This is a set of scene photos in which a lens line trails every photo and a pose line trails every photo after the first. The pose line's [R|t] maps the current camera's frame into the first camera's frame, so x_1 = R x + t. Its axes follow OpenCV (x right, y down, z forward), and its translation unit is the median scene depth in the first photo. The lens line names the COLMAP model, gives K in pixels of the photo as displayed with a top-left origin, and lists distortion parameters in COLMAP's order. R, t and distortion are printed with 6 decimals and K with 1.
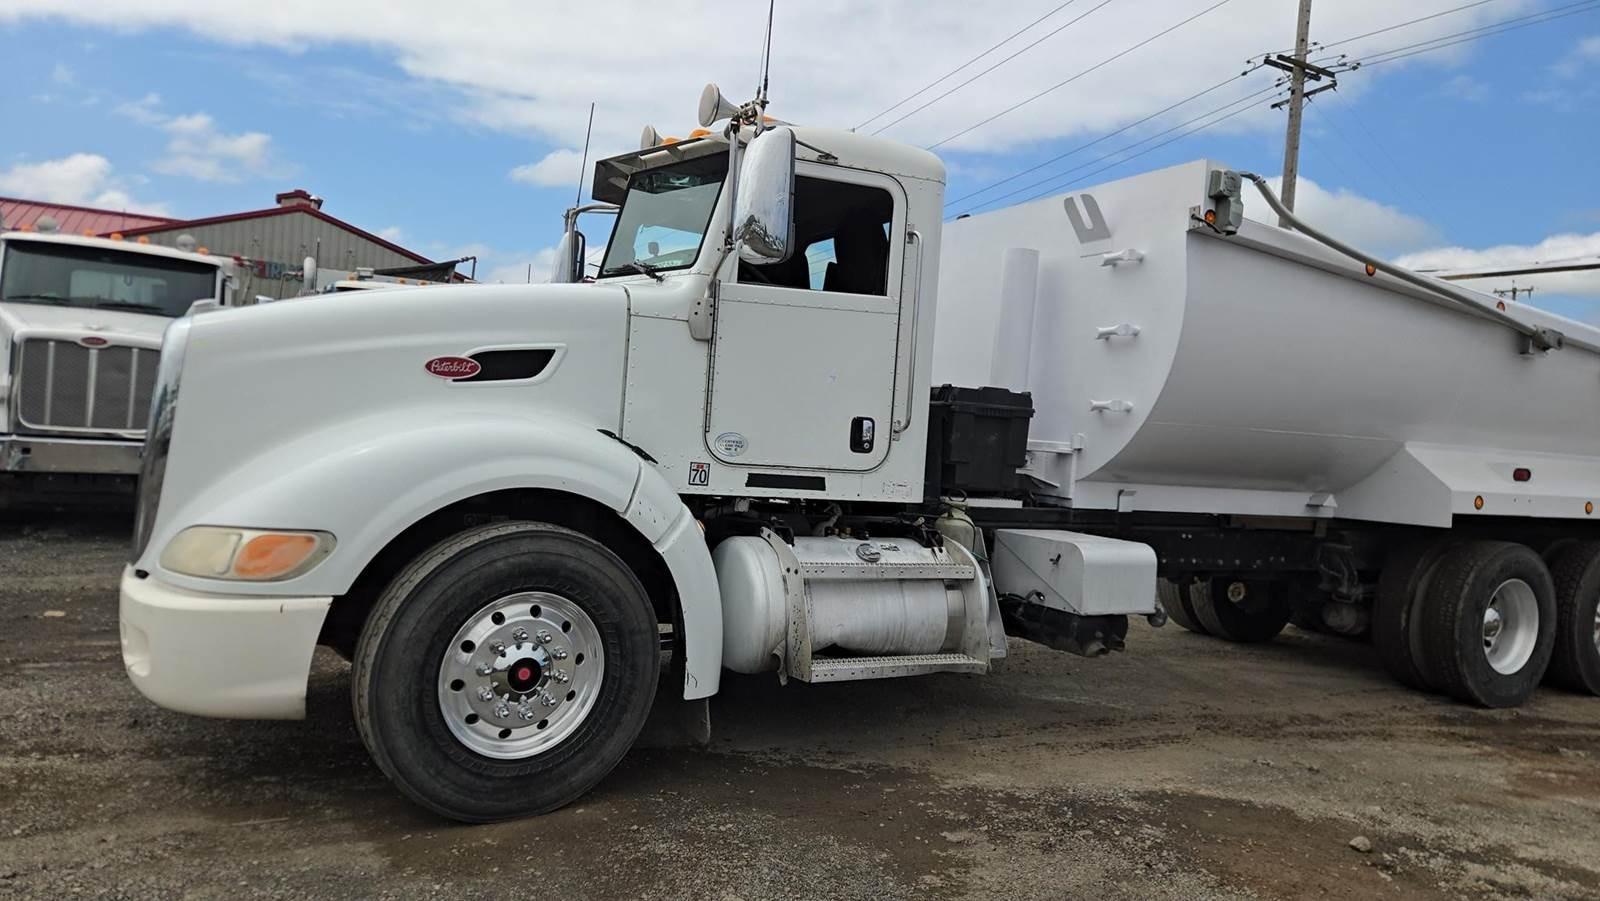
lens RADIAL K [[1050.3, 0, 826.3], [0, 1050.3, 452.6], [0, 0, 1]] dist [0.065905, -0.065757]
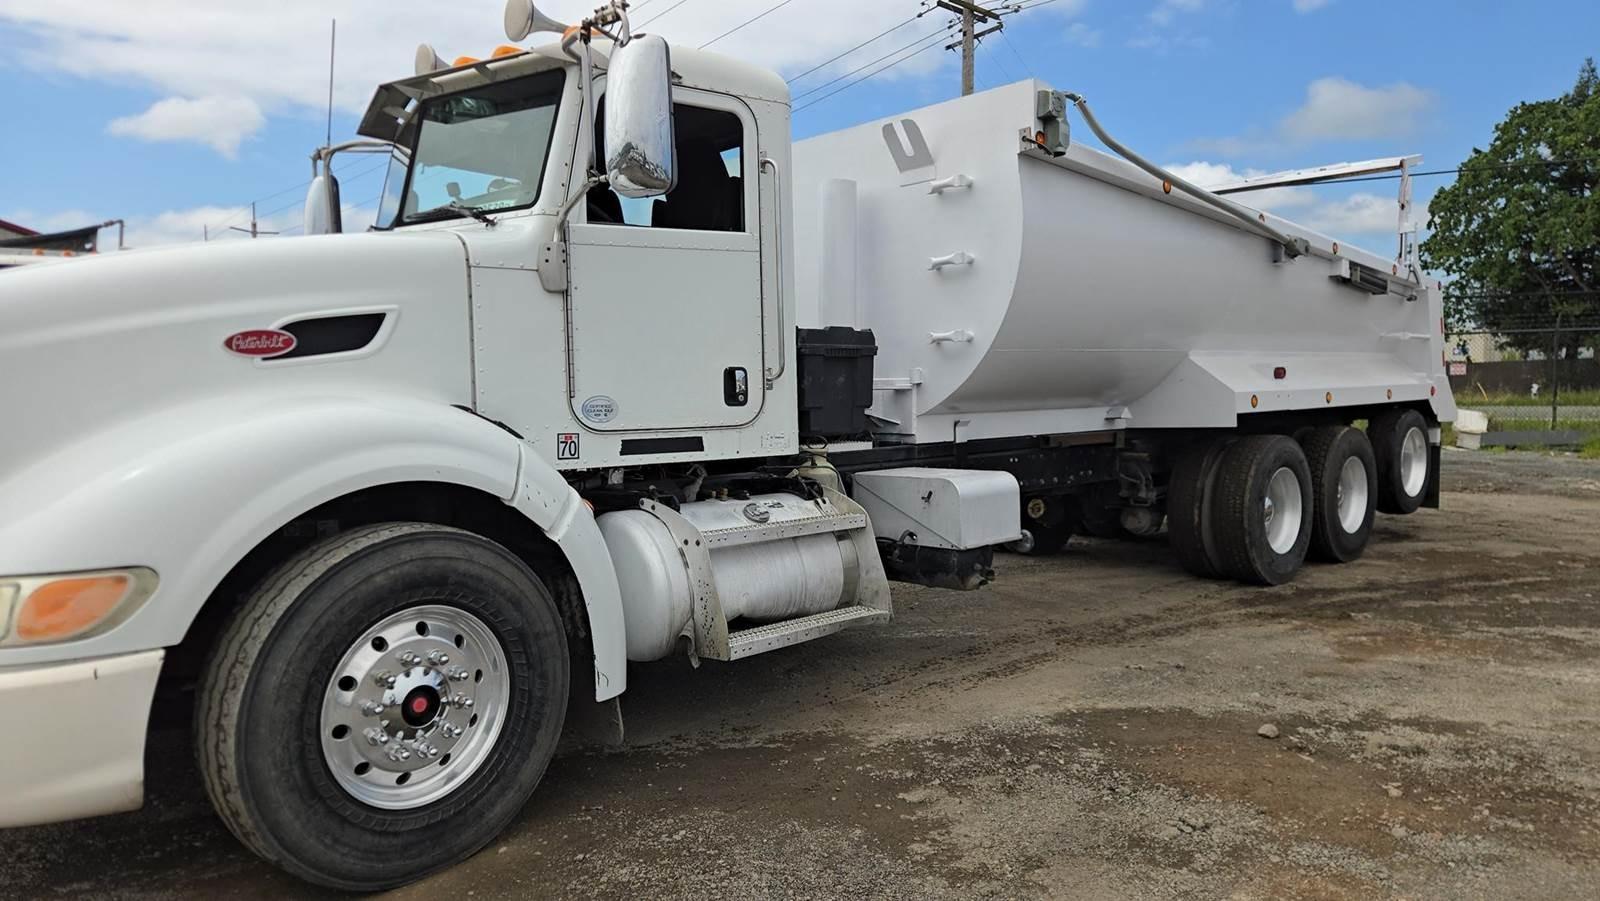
lens RADIAL K [[1046.7, 0, 804.1], [0, 1046.7, 459.8], [0, 0, 1]] dist [0.073729, -0.069800]
pose [[0.961162, -0.104075, 0.255609, -0.155714], [0.090211, 0.993772, 0.065410, -0.007911], [-0.260825, -0.039811, 0.964565, 0.103691]]
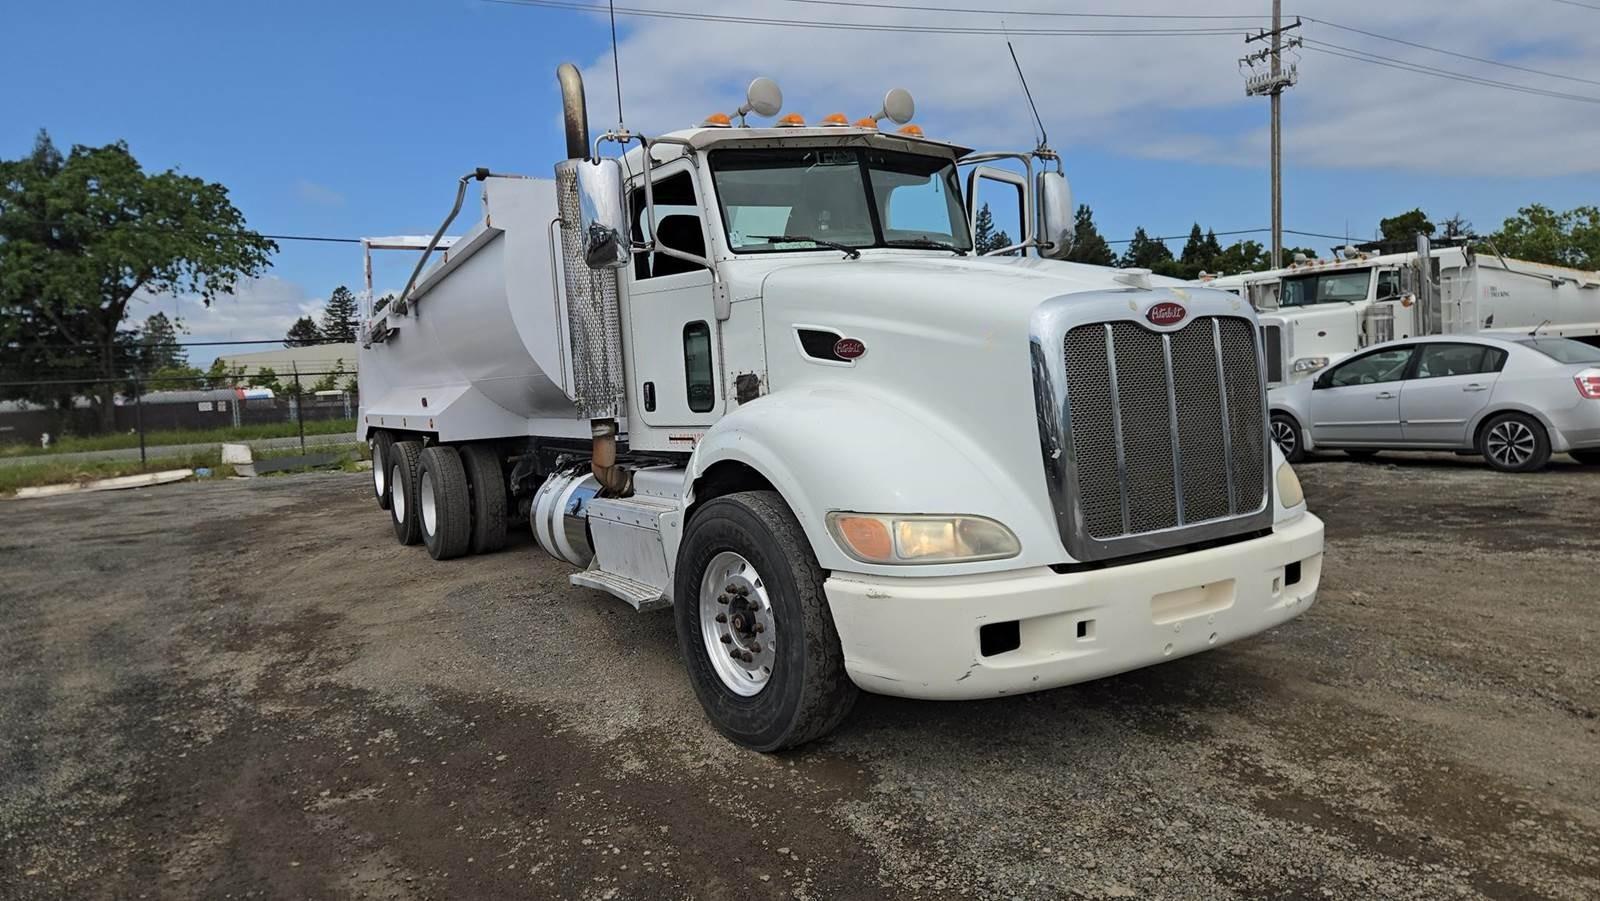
lens RADIAL K [[1075.1, 0, 762.2], [0, 1075.1, 445.3], [0, 0, 1]] dist [0.078396, -0.071516]
pose [[-0.004557, -0.131032, 0.991368, -1.451435], [0.083545, 0.987862, 0.130953, -0.135611], [-0.996494, 0.083421, 0.006446, 1.252035]]
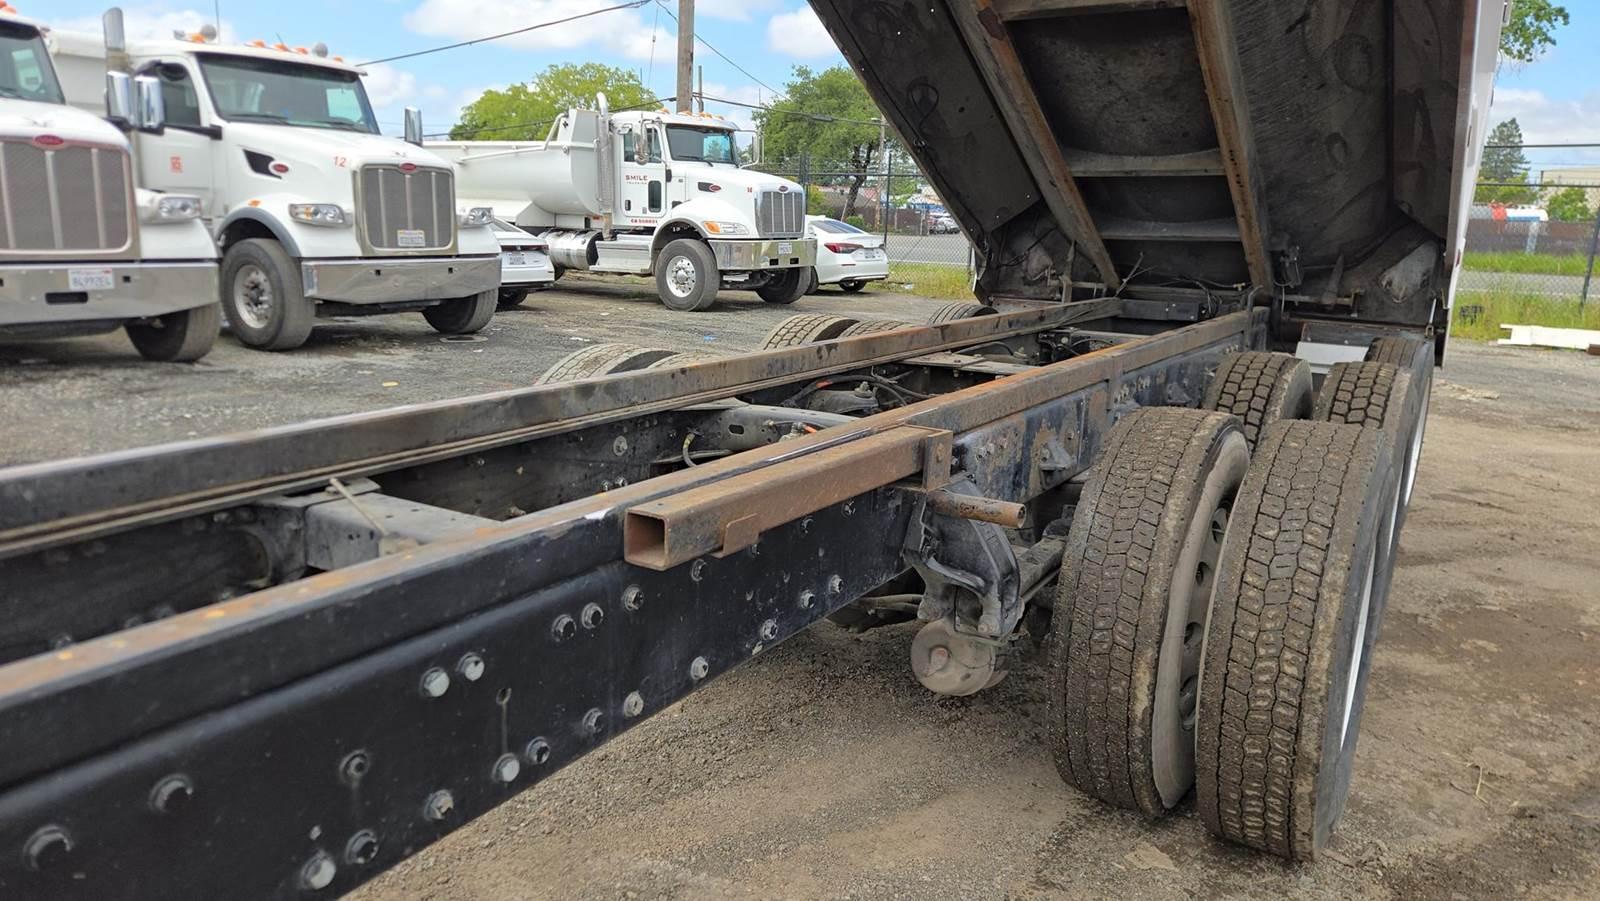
lens RADIAL K [[1092.2, 0, 800.0], [0, 1092.2, 433.2], [0, 0, 1]] dist [0.077792, -0.075525]
pose [[0.877433, -0.136470, 0.459878, 0.416392], [0.042838, 0.977140, 0.208236, -0.001946], [-0.477783, -0.163013, 0.863221, 1.079466]]
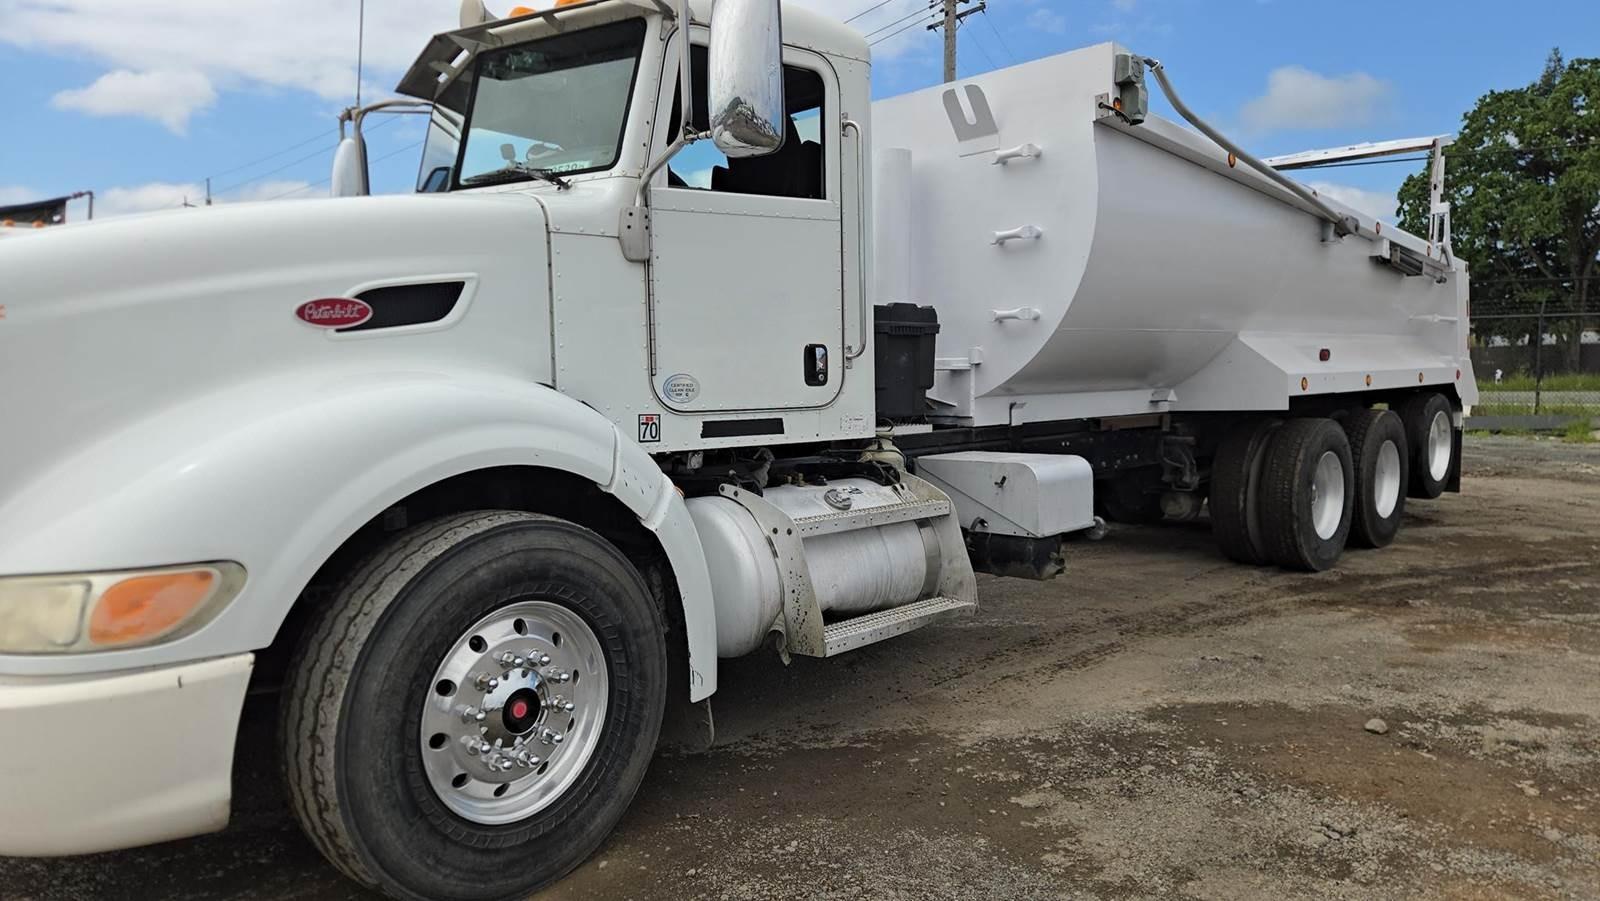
lens RADIAL K [[1044.4, 0, 806.3], [0, 1044.4, 465.3], [0, 0, 1]] dist [0.065855, -0.060673]
pose [[0.951649, -0.108491, 0.287393, -0.238866], [0.086134, 0.992268, 0.089362, -0.012841], [-0.294866, -0.060287, 0.953635, 0.187904]]
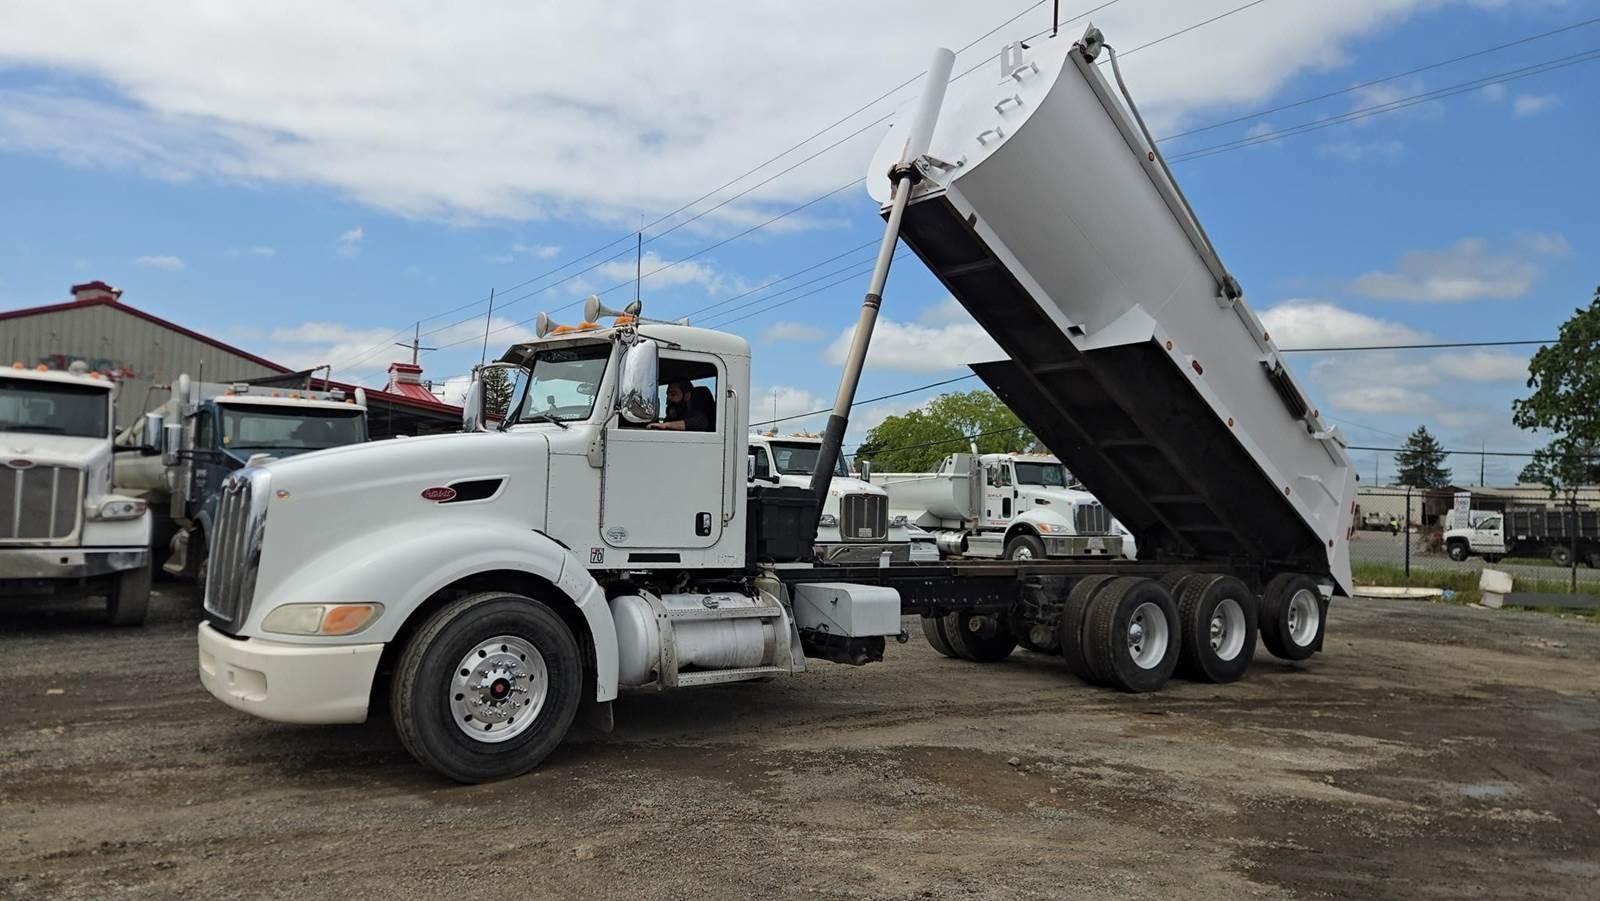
lens RADIAL K [[1049.4, 0, 777.0], [0, 1049.4, 449.9], [0, 0, 1]] dist [0.074501, -0.072333]
pose [[0.990831, -0.032296, 0.131189, -0.058192], [0.041157, 0.997009, -0.065409, -0.021447], [-0.128684, 0.070208, 0.989197, -0.539664]]
